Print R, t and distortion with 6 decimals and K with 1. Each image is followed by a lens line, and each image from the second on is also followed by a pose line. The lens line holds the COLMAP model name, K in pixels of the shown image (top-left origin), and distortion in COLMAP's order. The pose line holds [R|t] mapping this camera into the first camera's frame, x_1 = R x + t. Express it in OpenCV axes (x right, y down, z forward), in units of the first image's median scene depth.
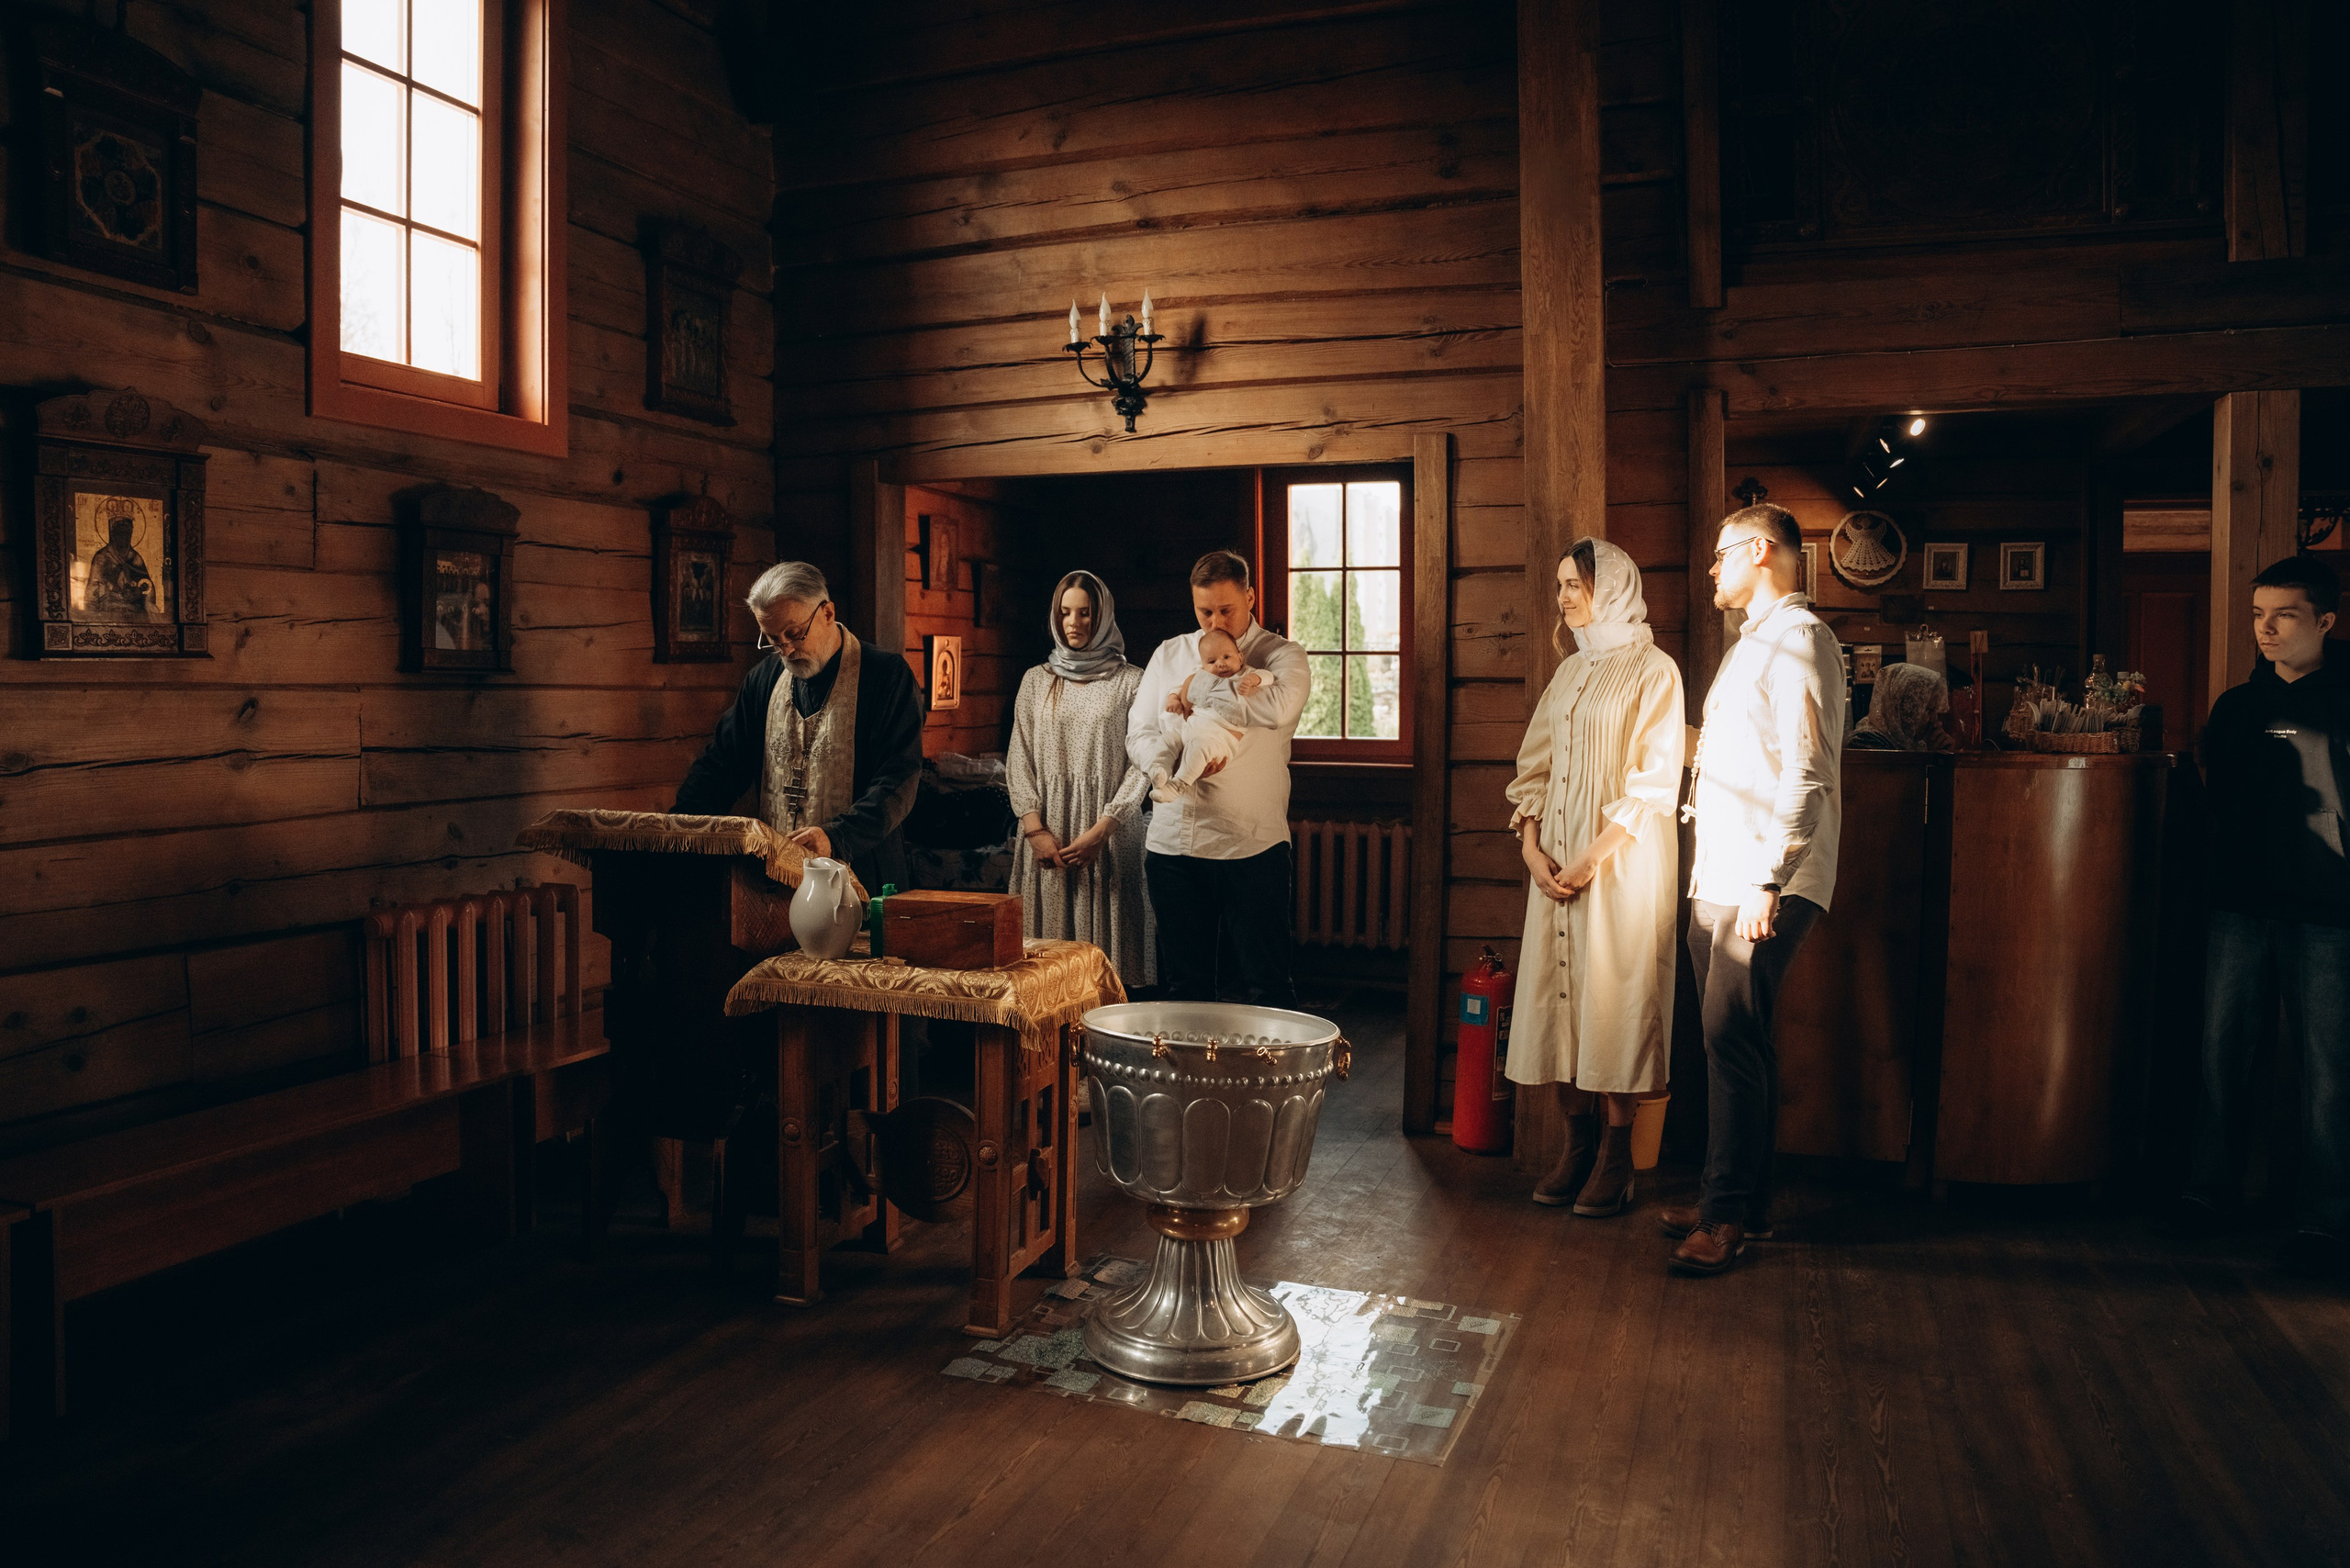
lens RADIAL K [[1604.5, 0, 1227.9], [0, 1604.5, 795.1], [0, 0, 1]] dist [-0.088424, 0.021088]
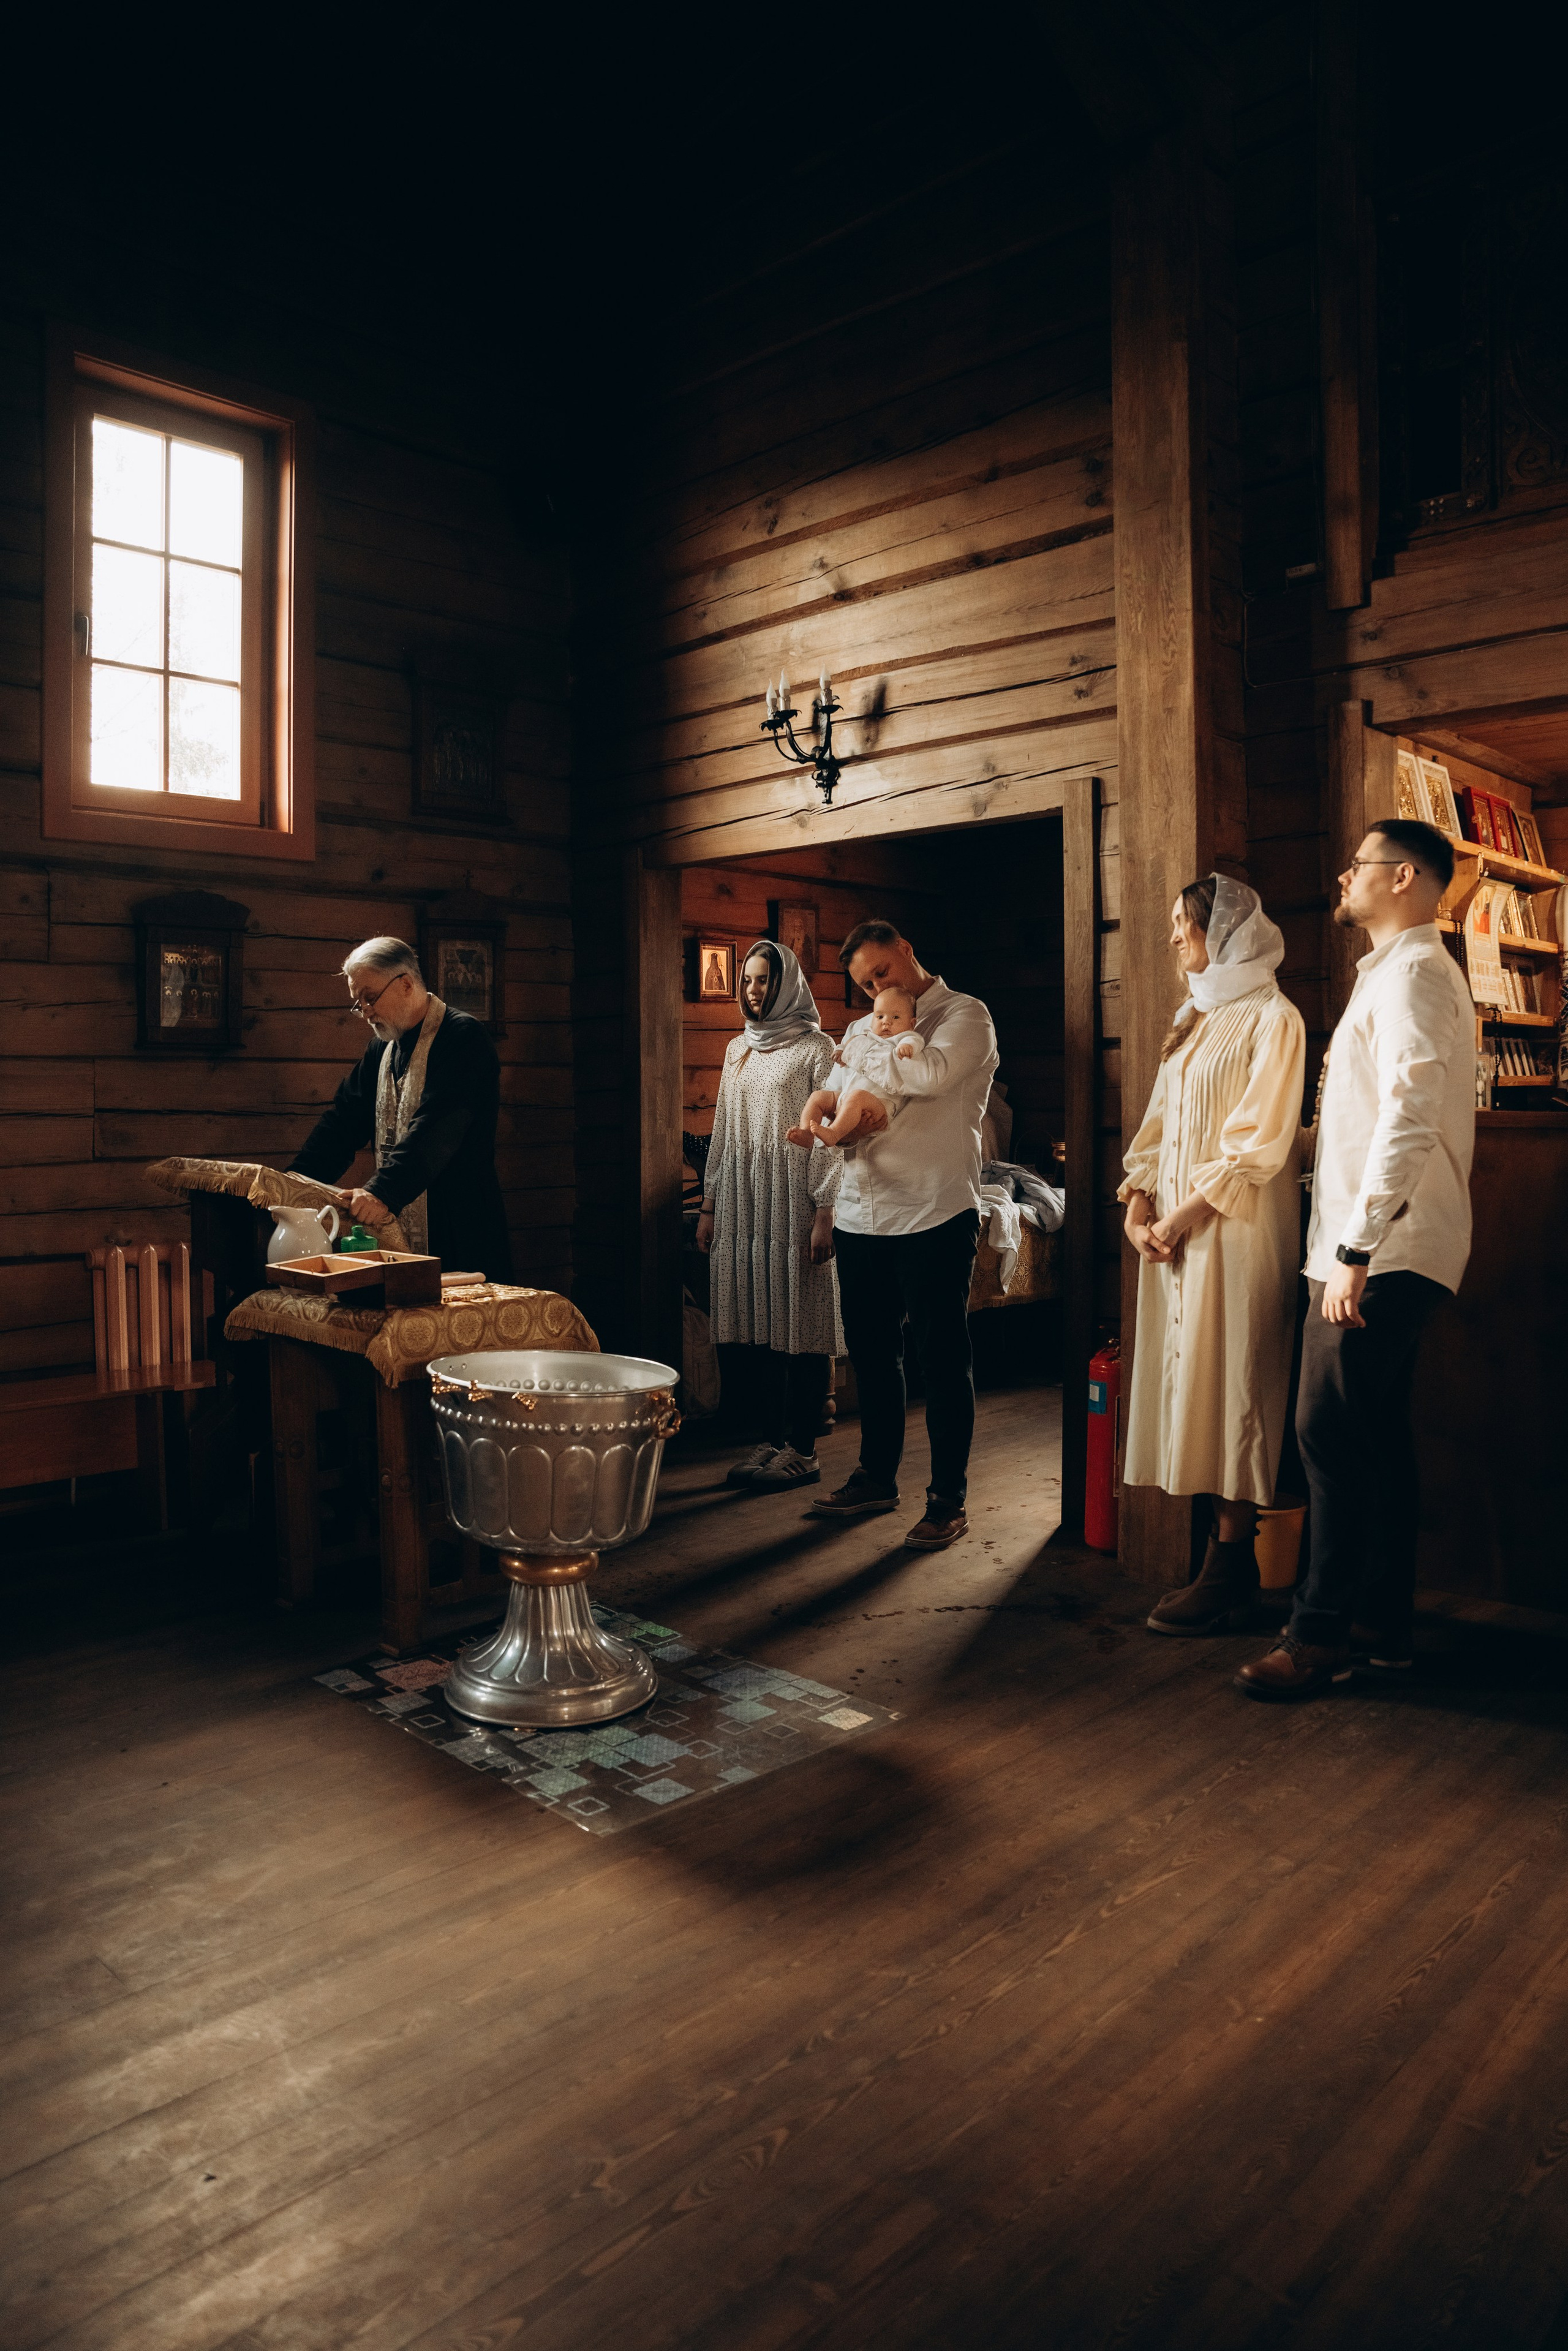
lens RADIAL K [[1605.1, 0, 921.7], [0, 1605.1, 1151.8], [0, 0, 1]] dist [-0.088424, 0.021088]
pose [[0.920566, 0.007230, -0.390521, 0.401696], [-0.017300, 0.999602, -0.022274, 0.014251], [0.390204, 0.027261, 0.920325, 0.105235]]
